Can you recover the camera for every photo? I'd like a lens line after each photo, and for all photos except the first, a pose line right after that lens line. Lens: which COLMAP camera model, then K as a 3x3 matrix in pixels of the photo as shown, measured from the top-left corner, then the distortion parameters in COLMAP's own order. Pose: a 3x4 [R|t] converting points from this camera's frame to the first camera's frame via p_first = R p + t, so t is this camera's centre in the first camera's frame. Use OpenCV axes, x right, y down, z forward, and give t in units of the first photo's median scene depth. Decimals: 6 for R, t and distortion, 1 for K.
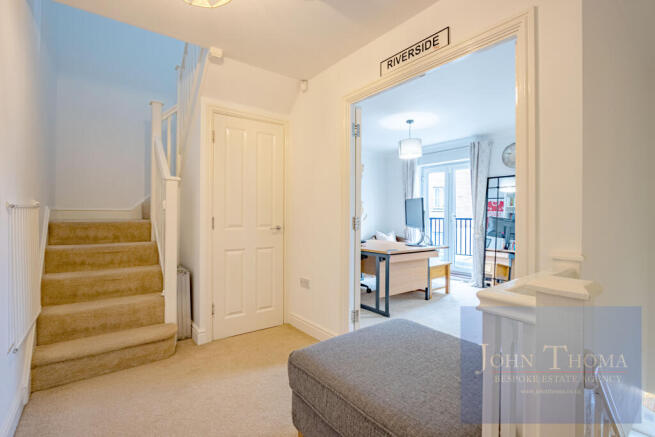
lens RADIAL K [[303.6, 0, 329.7], [0, 303.6, 214.9], [0, 0, 1]] dist [-0.021396, 0.001399]
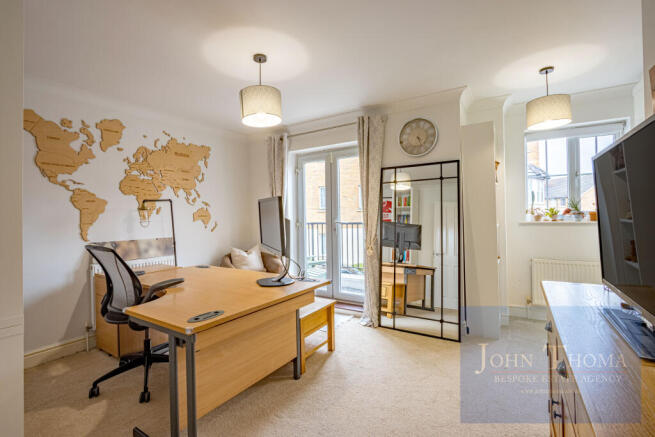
lens RADIAL K [[303.6, 0, 327.2], [0, 303.6, 215.6], [0, 0, 1]] dist [-0.021396, 0.001399]
pose [[0.938912, -0.023113, 0.343381, 0.158246], [0.023707, 0.999716, 0.002467, -0.017221], [-0.343341, 0.005824, 0.939193, 0.378301]]
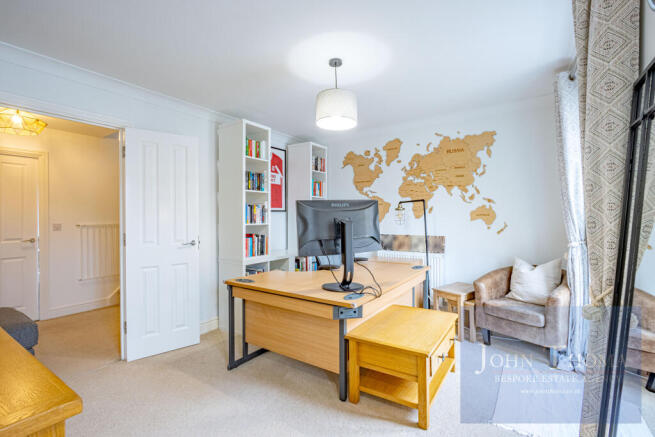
lens RADIAL K [[303.6, 0, 328.7], [0, 303.6, 220.1], [0, 0, 1]] dist [-0.021396, 0.001399]
pose [[0.316577, -0.006095, -0.948547, 0.676913], [0.005761, 0.999973, -0.004502, -0.008623], [0.948549, -0.004039, 0.316603, 0.699823]]
